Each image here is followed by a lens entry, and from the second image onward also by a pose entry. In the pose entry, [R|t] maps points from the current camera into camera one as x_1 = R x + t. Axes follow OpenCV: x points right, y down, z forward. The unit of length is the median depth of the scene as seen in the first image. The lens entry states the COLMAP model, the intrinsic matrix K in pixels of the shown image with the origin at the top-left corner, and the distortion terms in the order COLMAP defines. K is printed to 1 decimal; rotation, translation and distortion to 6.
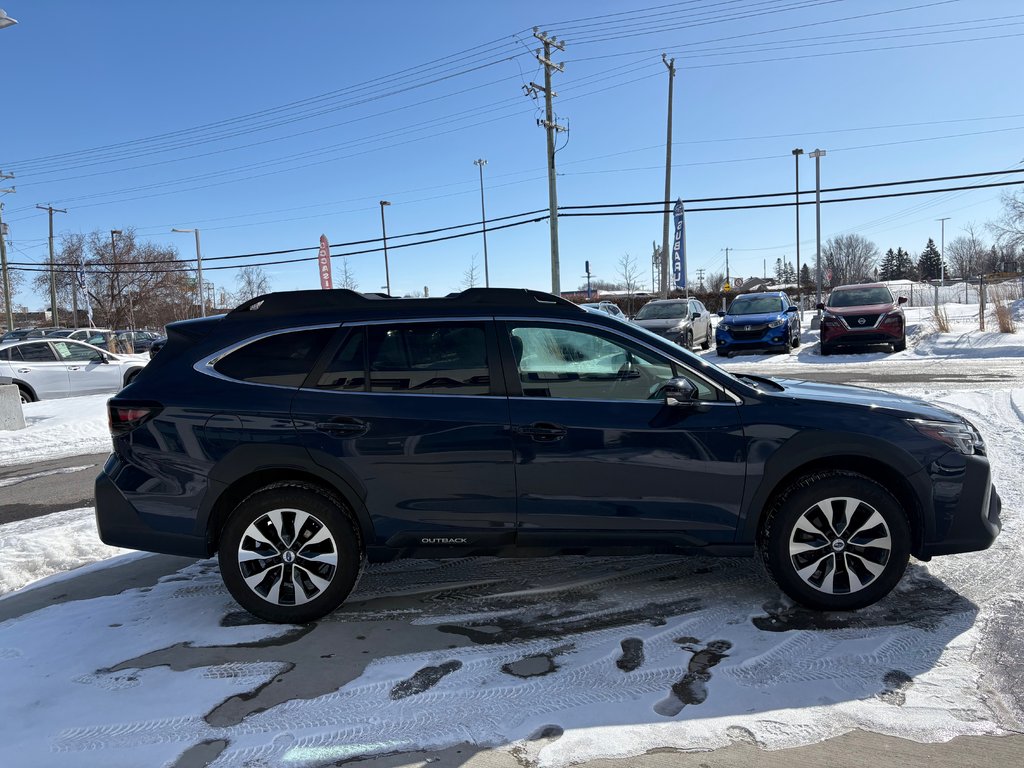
lens RADIAL K [[750.3, 0, 512.0], [0, 750.3, 384.0], [0, 0, 1]] dist [0.074443, -0.085144]
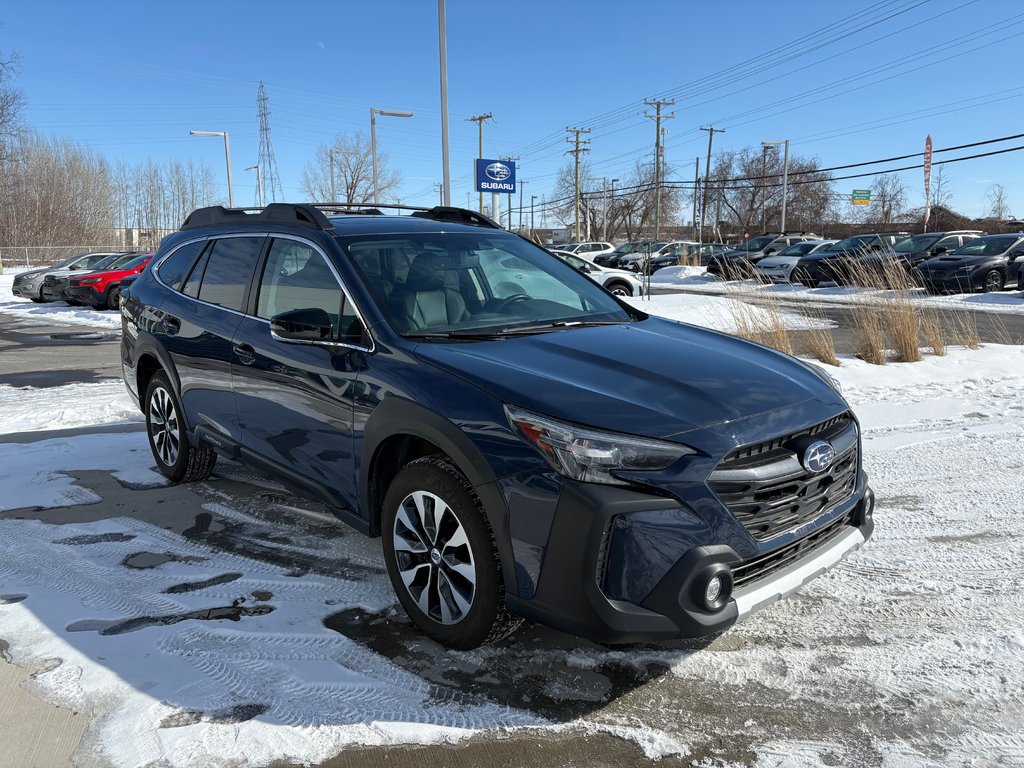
lens RADIAL K [[750.3, 0, 512.0], [0, 750.3, 384.0], [0, 0, 1]] dist [0.074443, -0.085144]
pose [[0.689505, 0.158060, -0.706824, 0.973730], [-0.078414, 0.986452, 0.144097, -0.065441], [0.720024, -0.043931, 0.692557, 0.550061]]
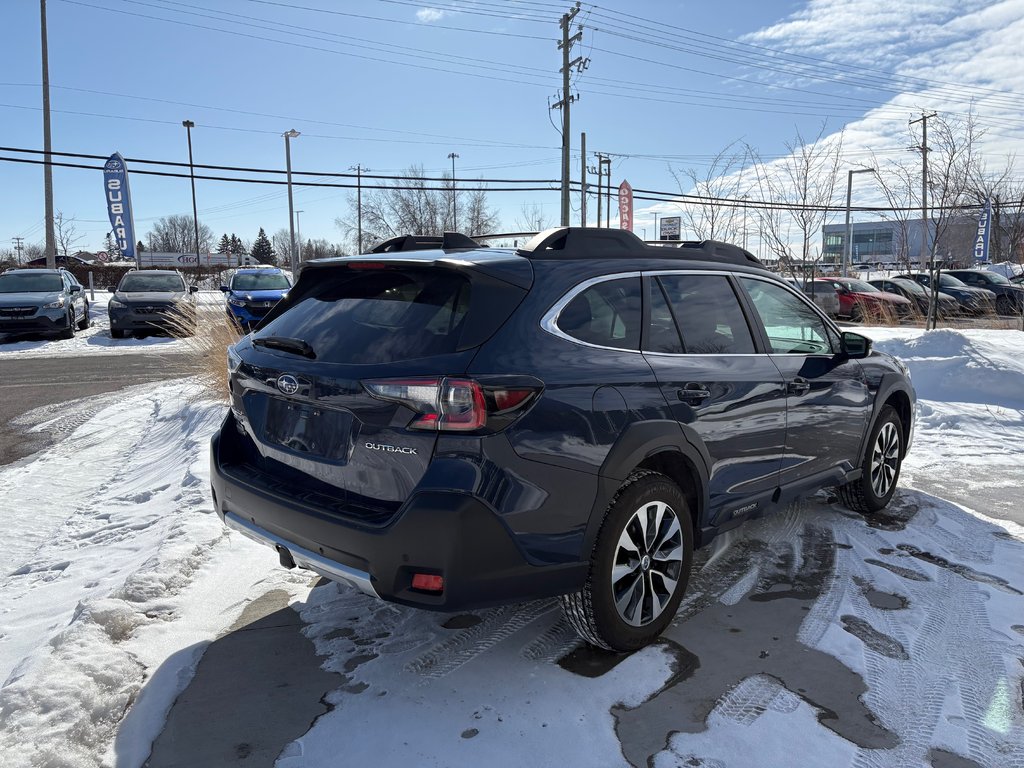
lens RADIAL K [[750.3, 0, 512.0], [0, 750.3, 384.0], [0, 0, 1]] dist [0.074443, -0.085144]
pose [[0.688945, -0.056183, 0.722633, -0.959243], [0.038156, 0.998420, 0.041247, 0.001952], [-0.723809, -0.000843, 0.690000, 0.554720]]
